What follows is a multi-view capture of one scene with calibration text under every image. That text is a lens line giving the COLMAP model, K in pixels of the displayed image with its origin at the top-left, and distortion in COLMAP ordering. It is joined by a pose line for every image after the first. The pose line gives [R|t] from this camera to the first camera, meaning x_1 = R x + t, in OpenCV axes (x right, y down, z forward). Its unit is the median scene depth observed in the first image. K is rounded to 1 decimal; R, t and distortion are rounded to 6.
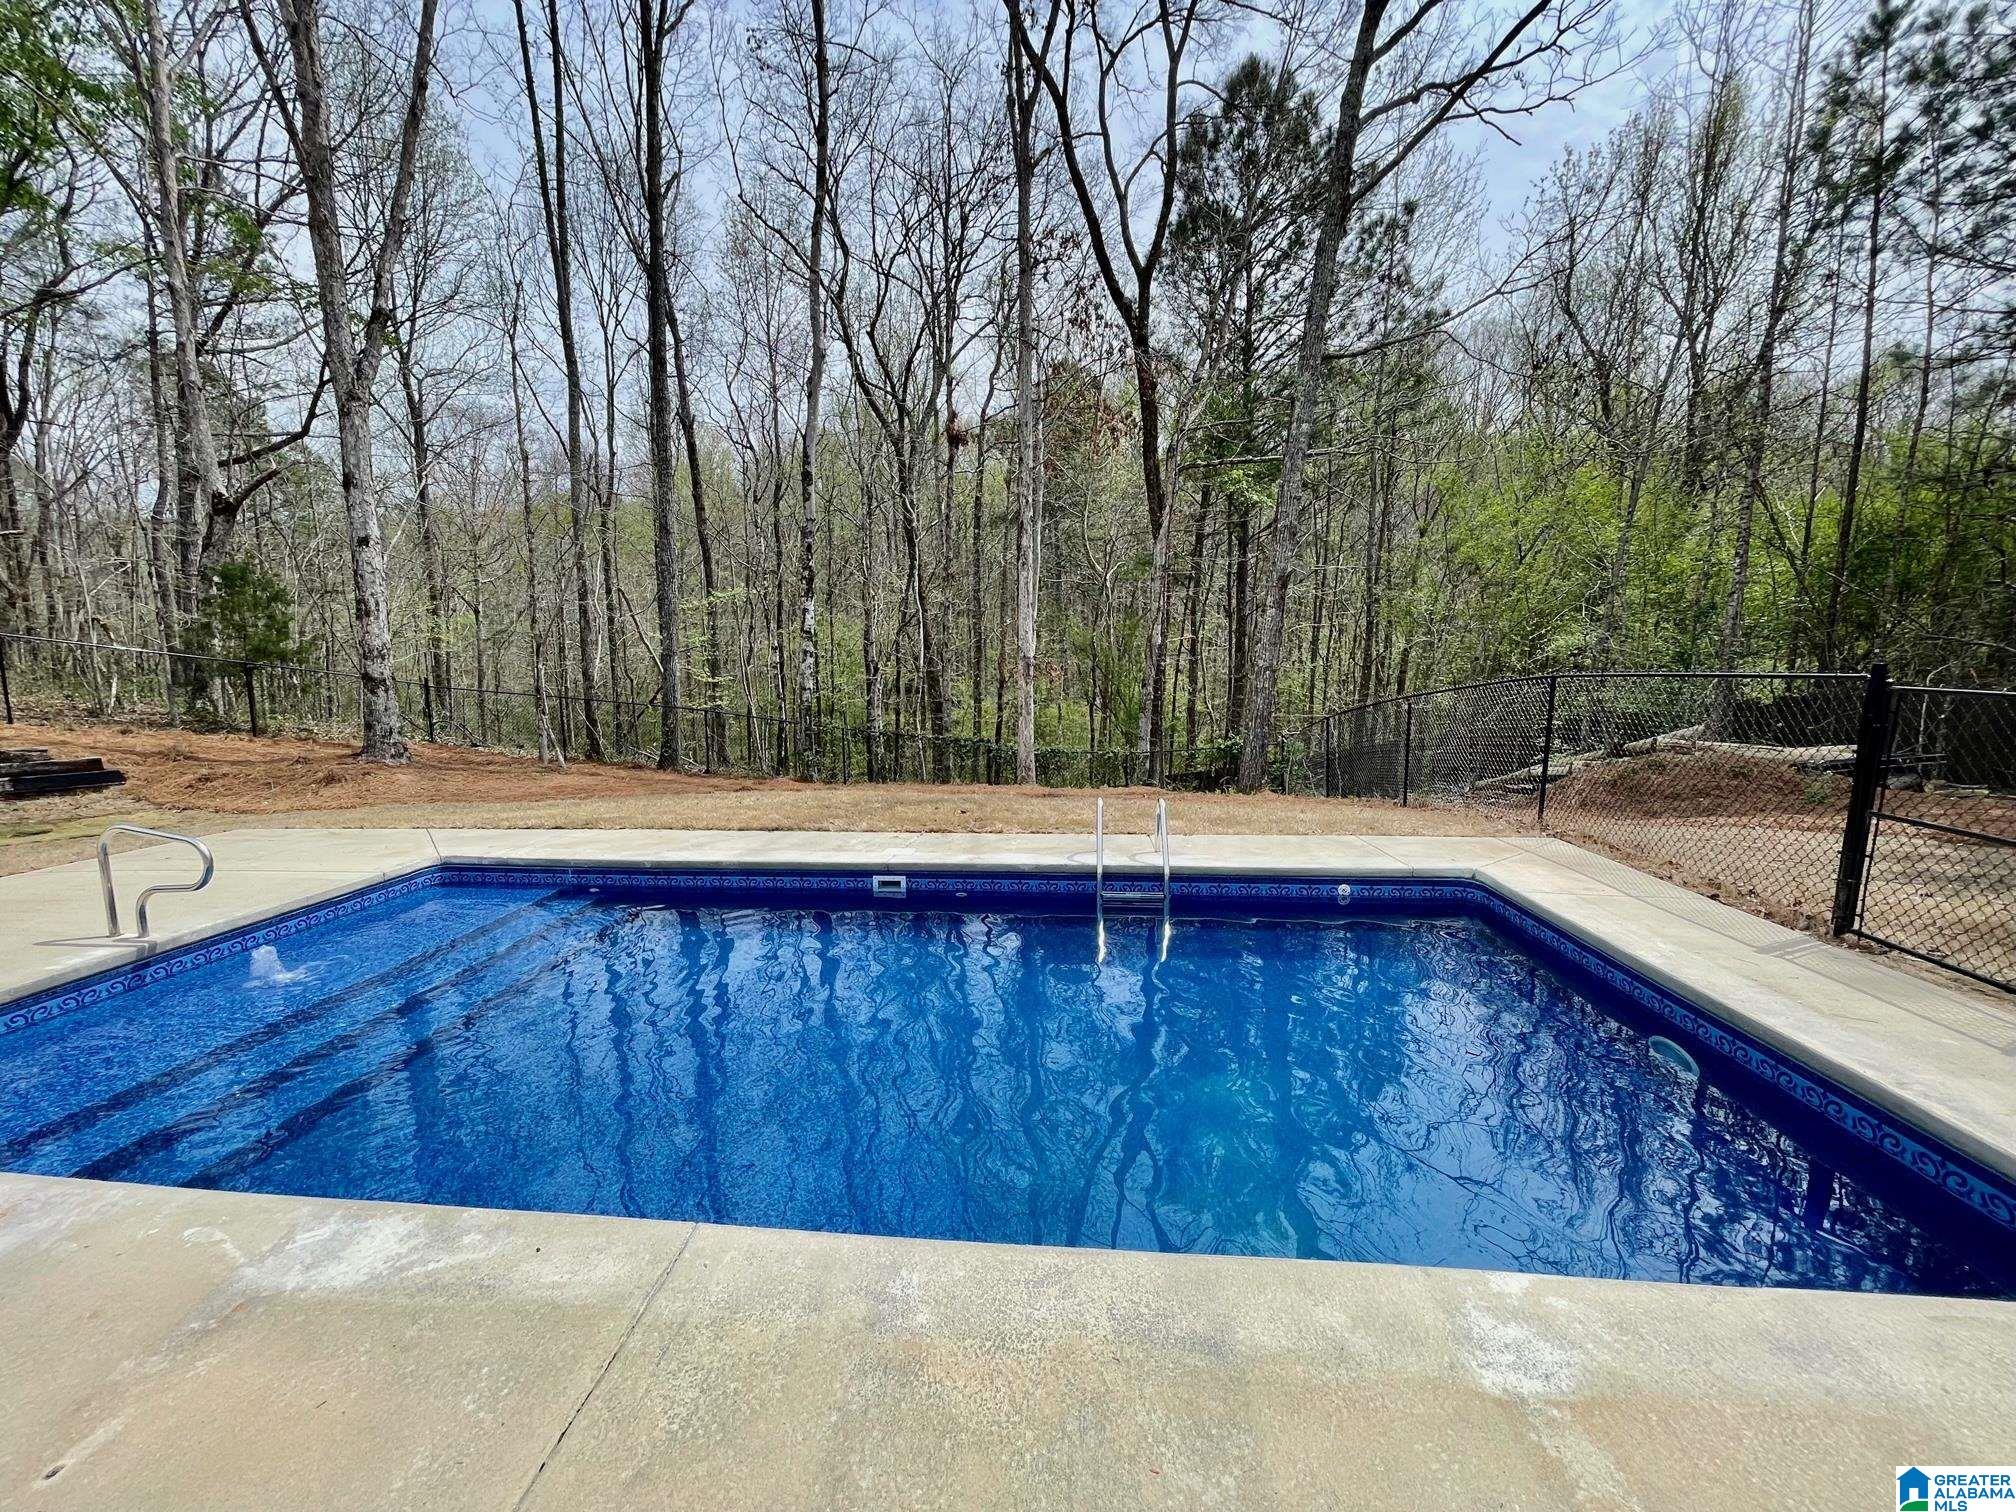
lens RADIAL K [[811.9, 0, 1002.7], [0, 811.9, 760.1], [0, 0, 1]] dist [-0.000777, -0.000011]
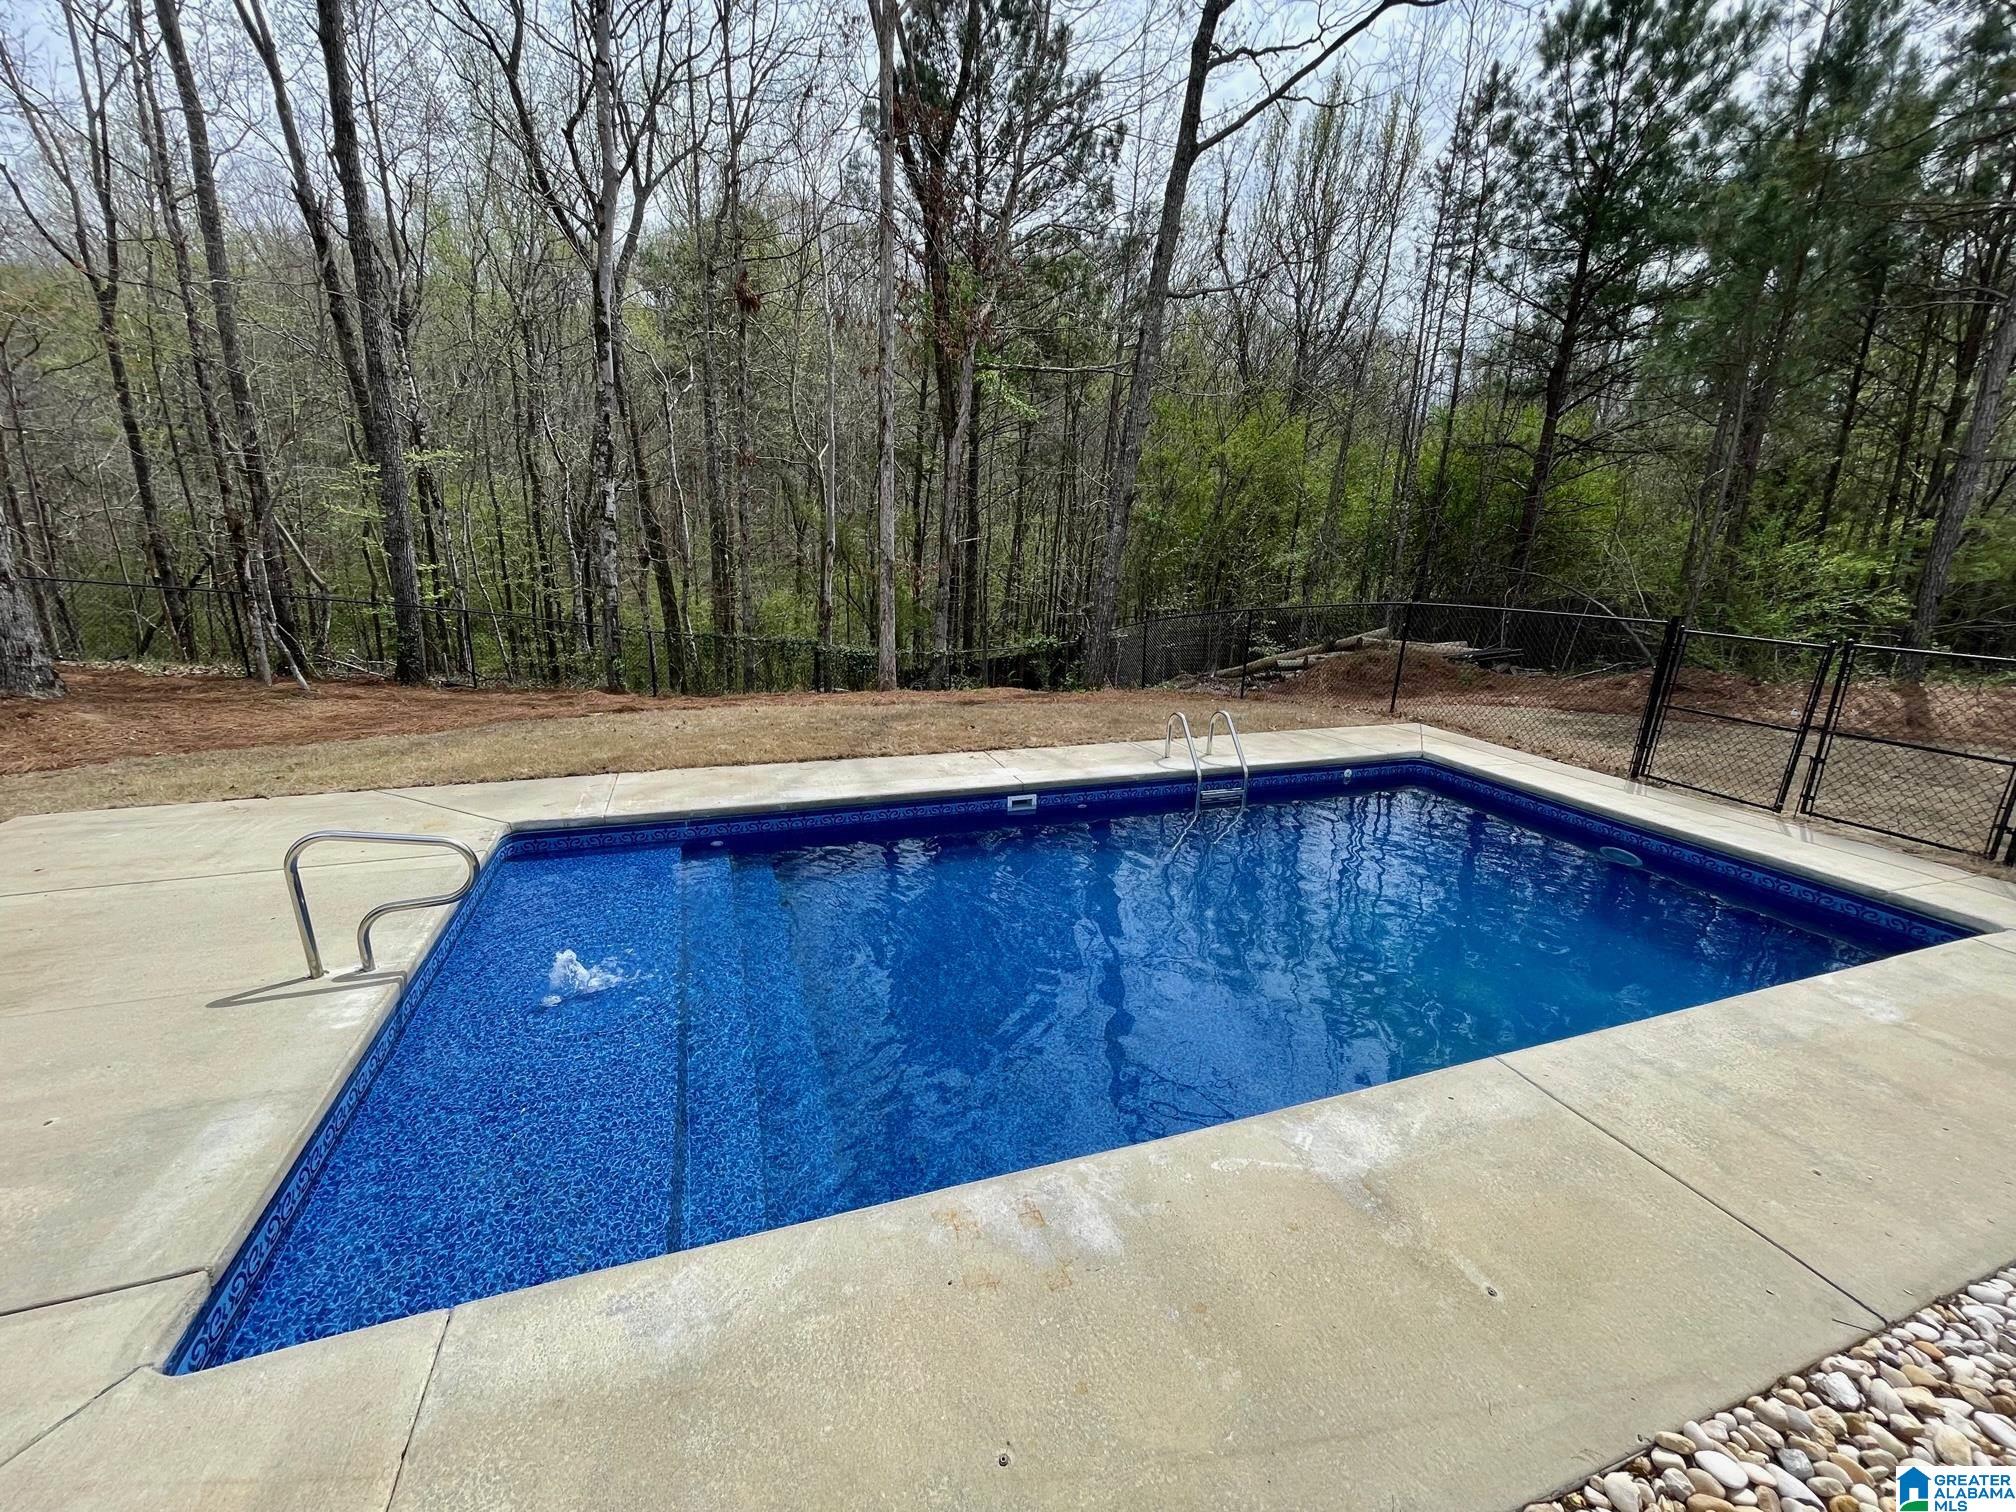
lens RADIAL K [[811.9, 0, 1002.2], [0, 811.9, 755.7], [0, 0, 1]] dist [-0.000777, -0.000011]
pose [[0.901040, -0.074506, 0.427289, -0.615994], [0.015871, 0.990140, 0.139181, -0.058512], [-0.433446, -0.118626, 0.893338, 0.059932]]
